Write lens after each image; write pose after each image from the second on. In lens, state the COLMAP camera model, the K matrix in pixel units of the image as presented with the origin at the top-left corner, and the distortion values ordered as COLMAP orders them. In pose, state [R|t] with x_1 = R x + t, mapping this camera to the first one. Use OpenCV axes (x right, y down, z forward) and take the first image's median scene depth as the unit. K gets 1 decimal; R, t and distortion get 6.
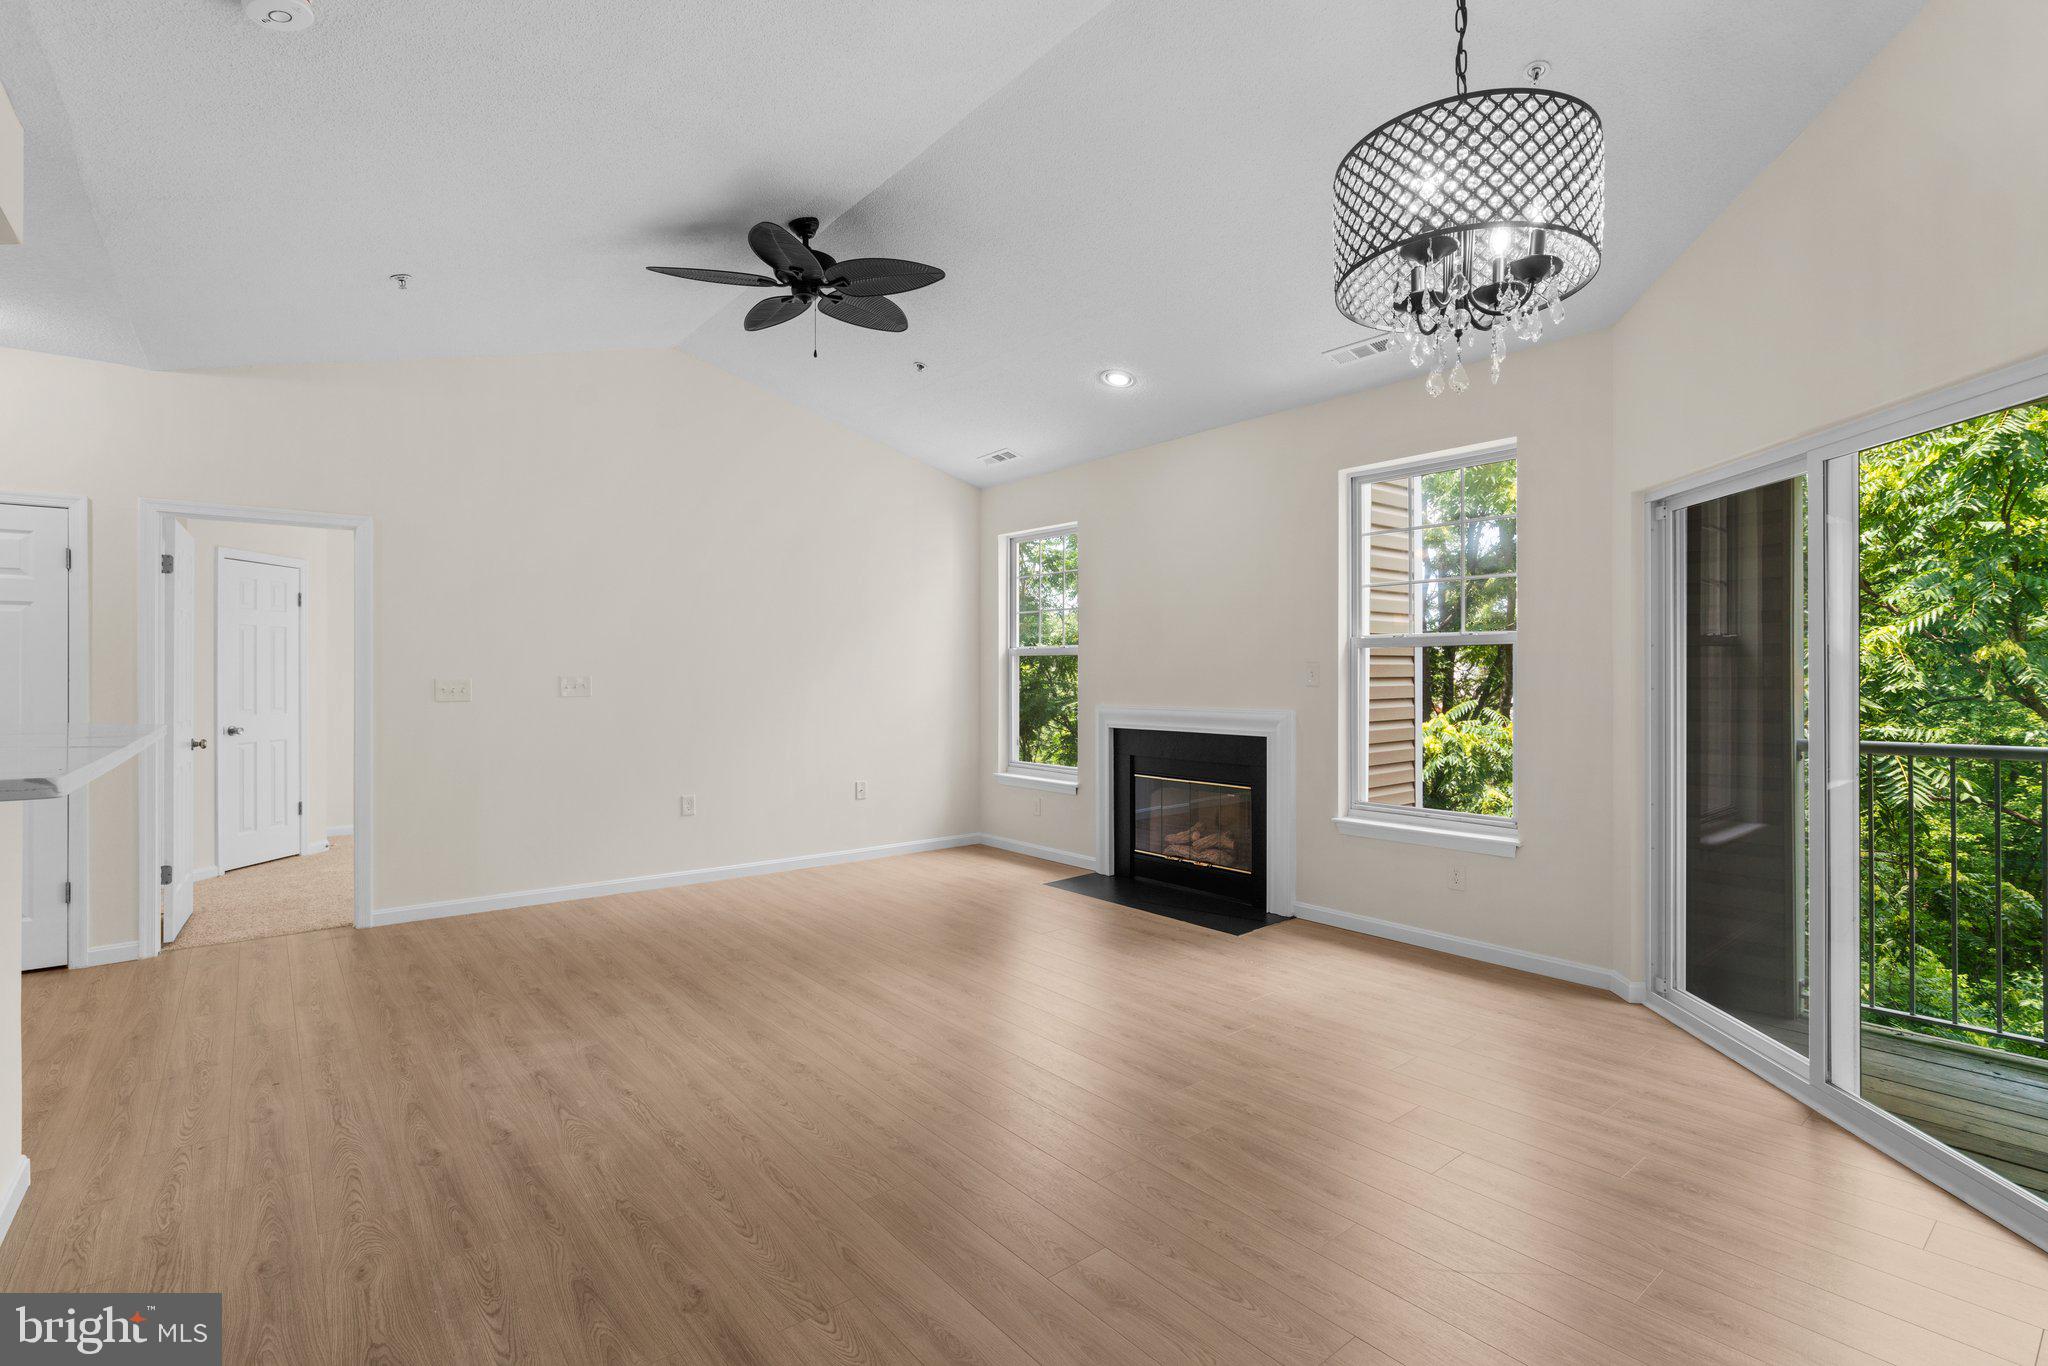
lens RADIAL K [[945.5, 0, 1025.8], [0, 945.5, 679.5], [0, 0, 1]] dist [-0.002549, 0.000060]
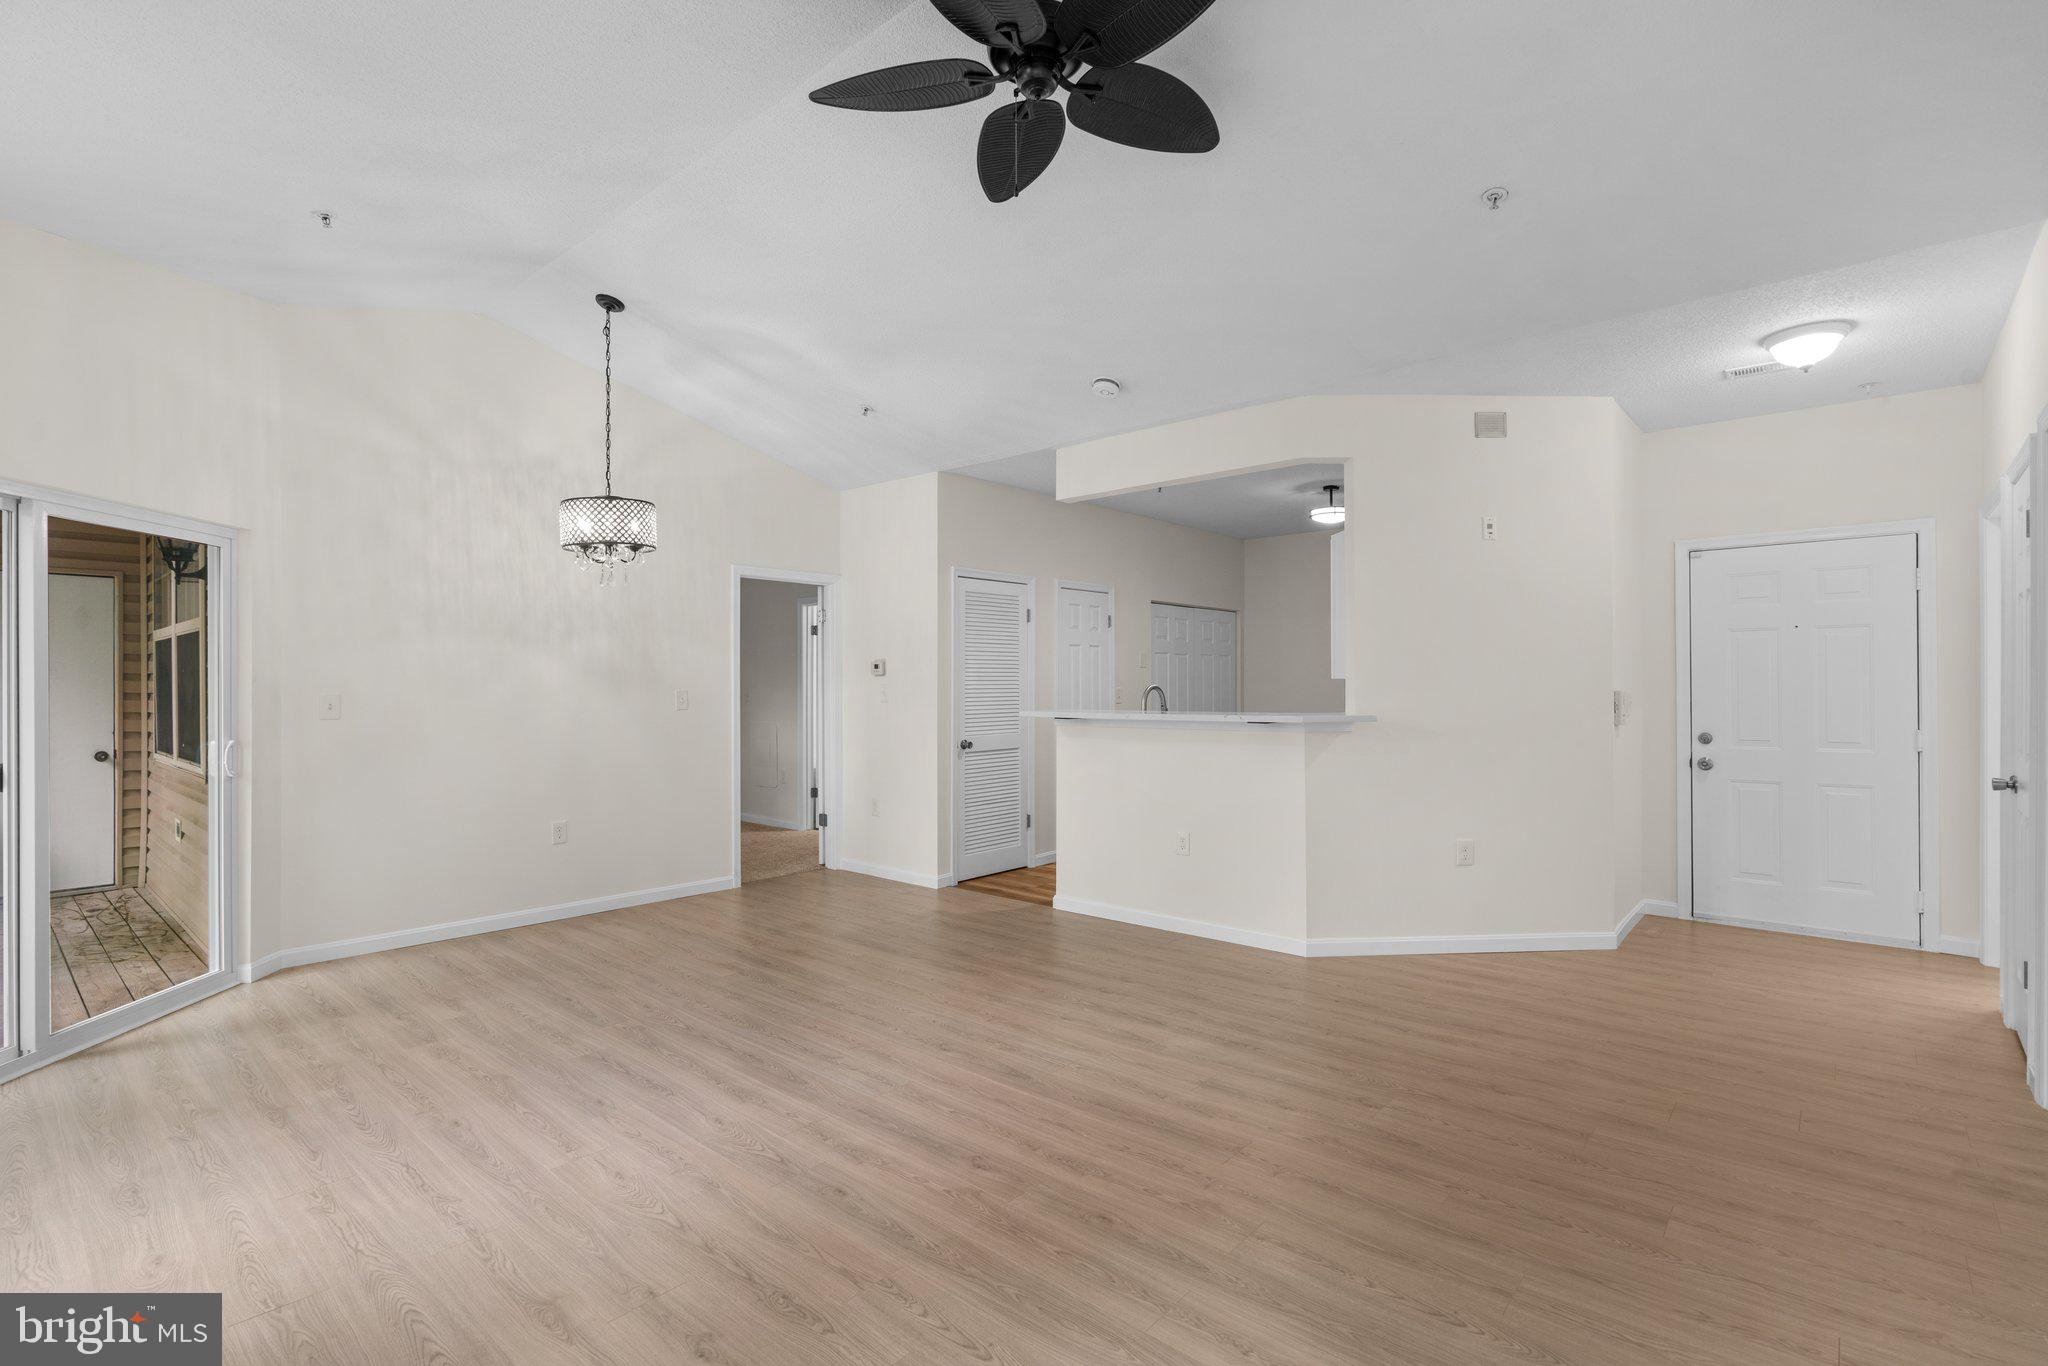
lens RADIAL K [[940.2, 0, 1012.3], [0, 940.2, 686.5], [0, 0, 1]] dist [-0.006678, 0.000057]
pose [[-0.988995, 0.007094, -0.147776, -0.123450], [0.006486, 0.999968, 0.004597, -0.007343], [0.147804, 0.003588, -0.989010, 1.611035]]
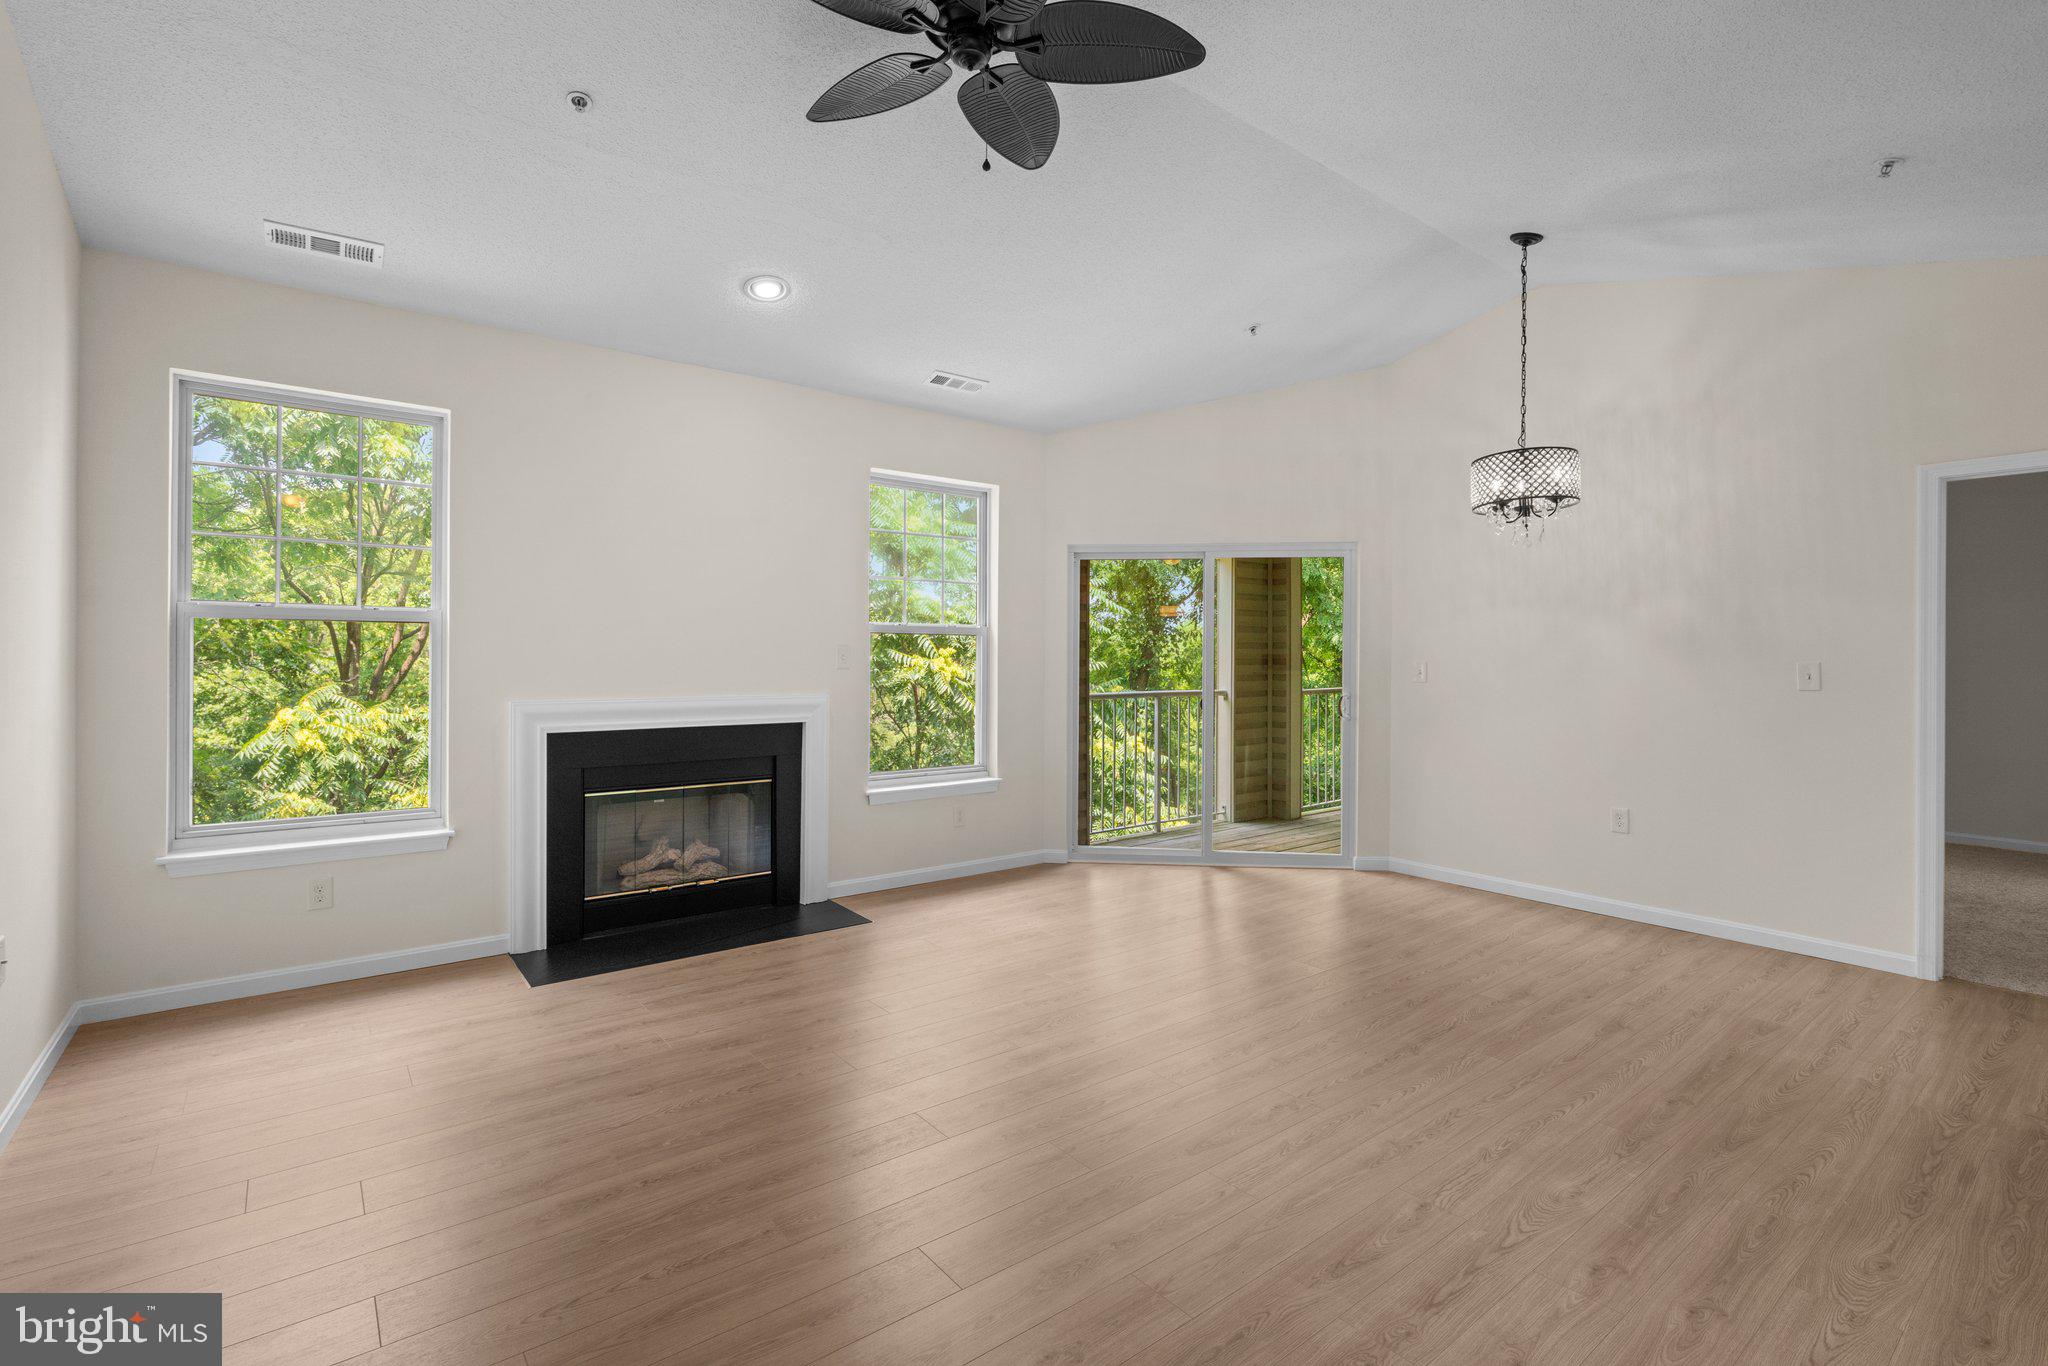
lens RADIAL K [[925.0, 0, 1025.9], [0, 925.0, 659.5], [0, 0, 1]] dist [-0.001261, 0.000489]
pose [[0.019050, -0.001086, 0.999818, -0.850376], [0.001583, 0.999998, 0.001056, -0.003877], [-0.999817, 0.001563, 0.019051, 0.946362]]
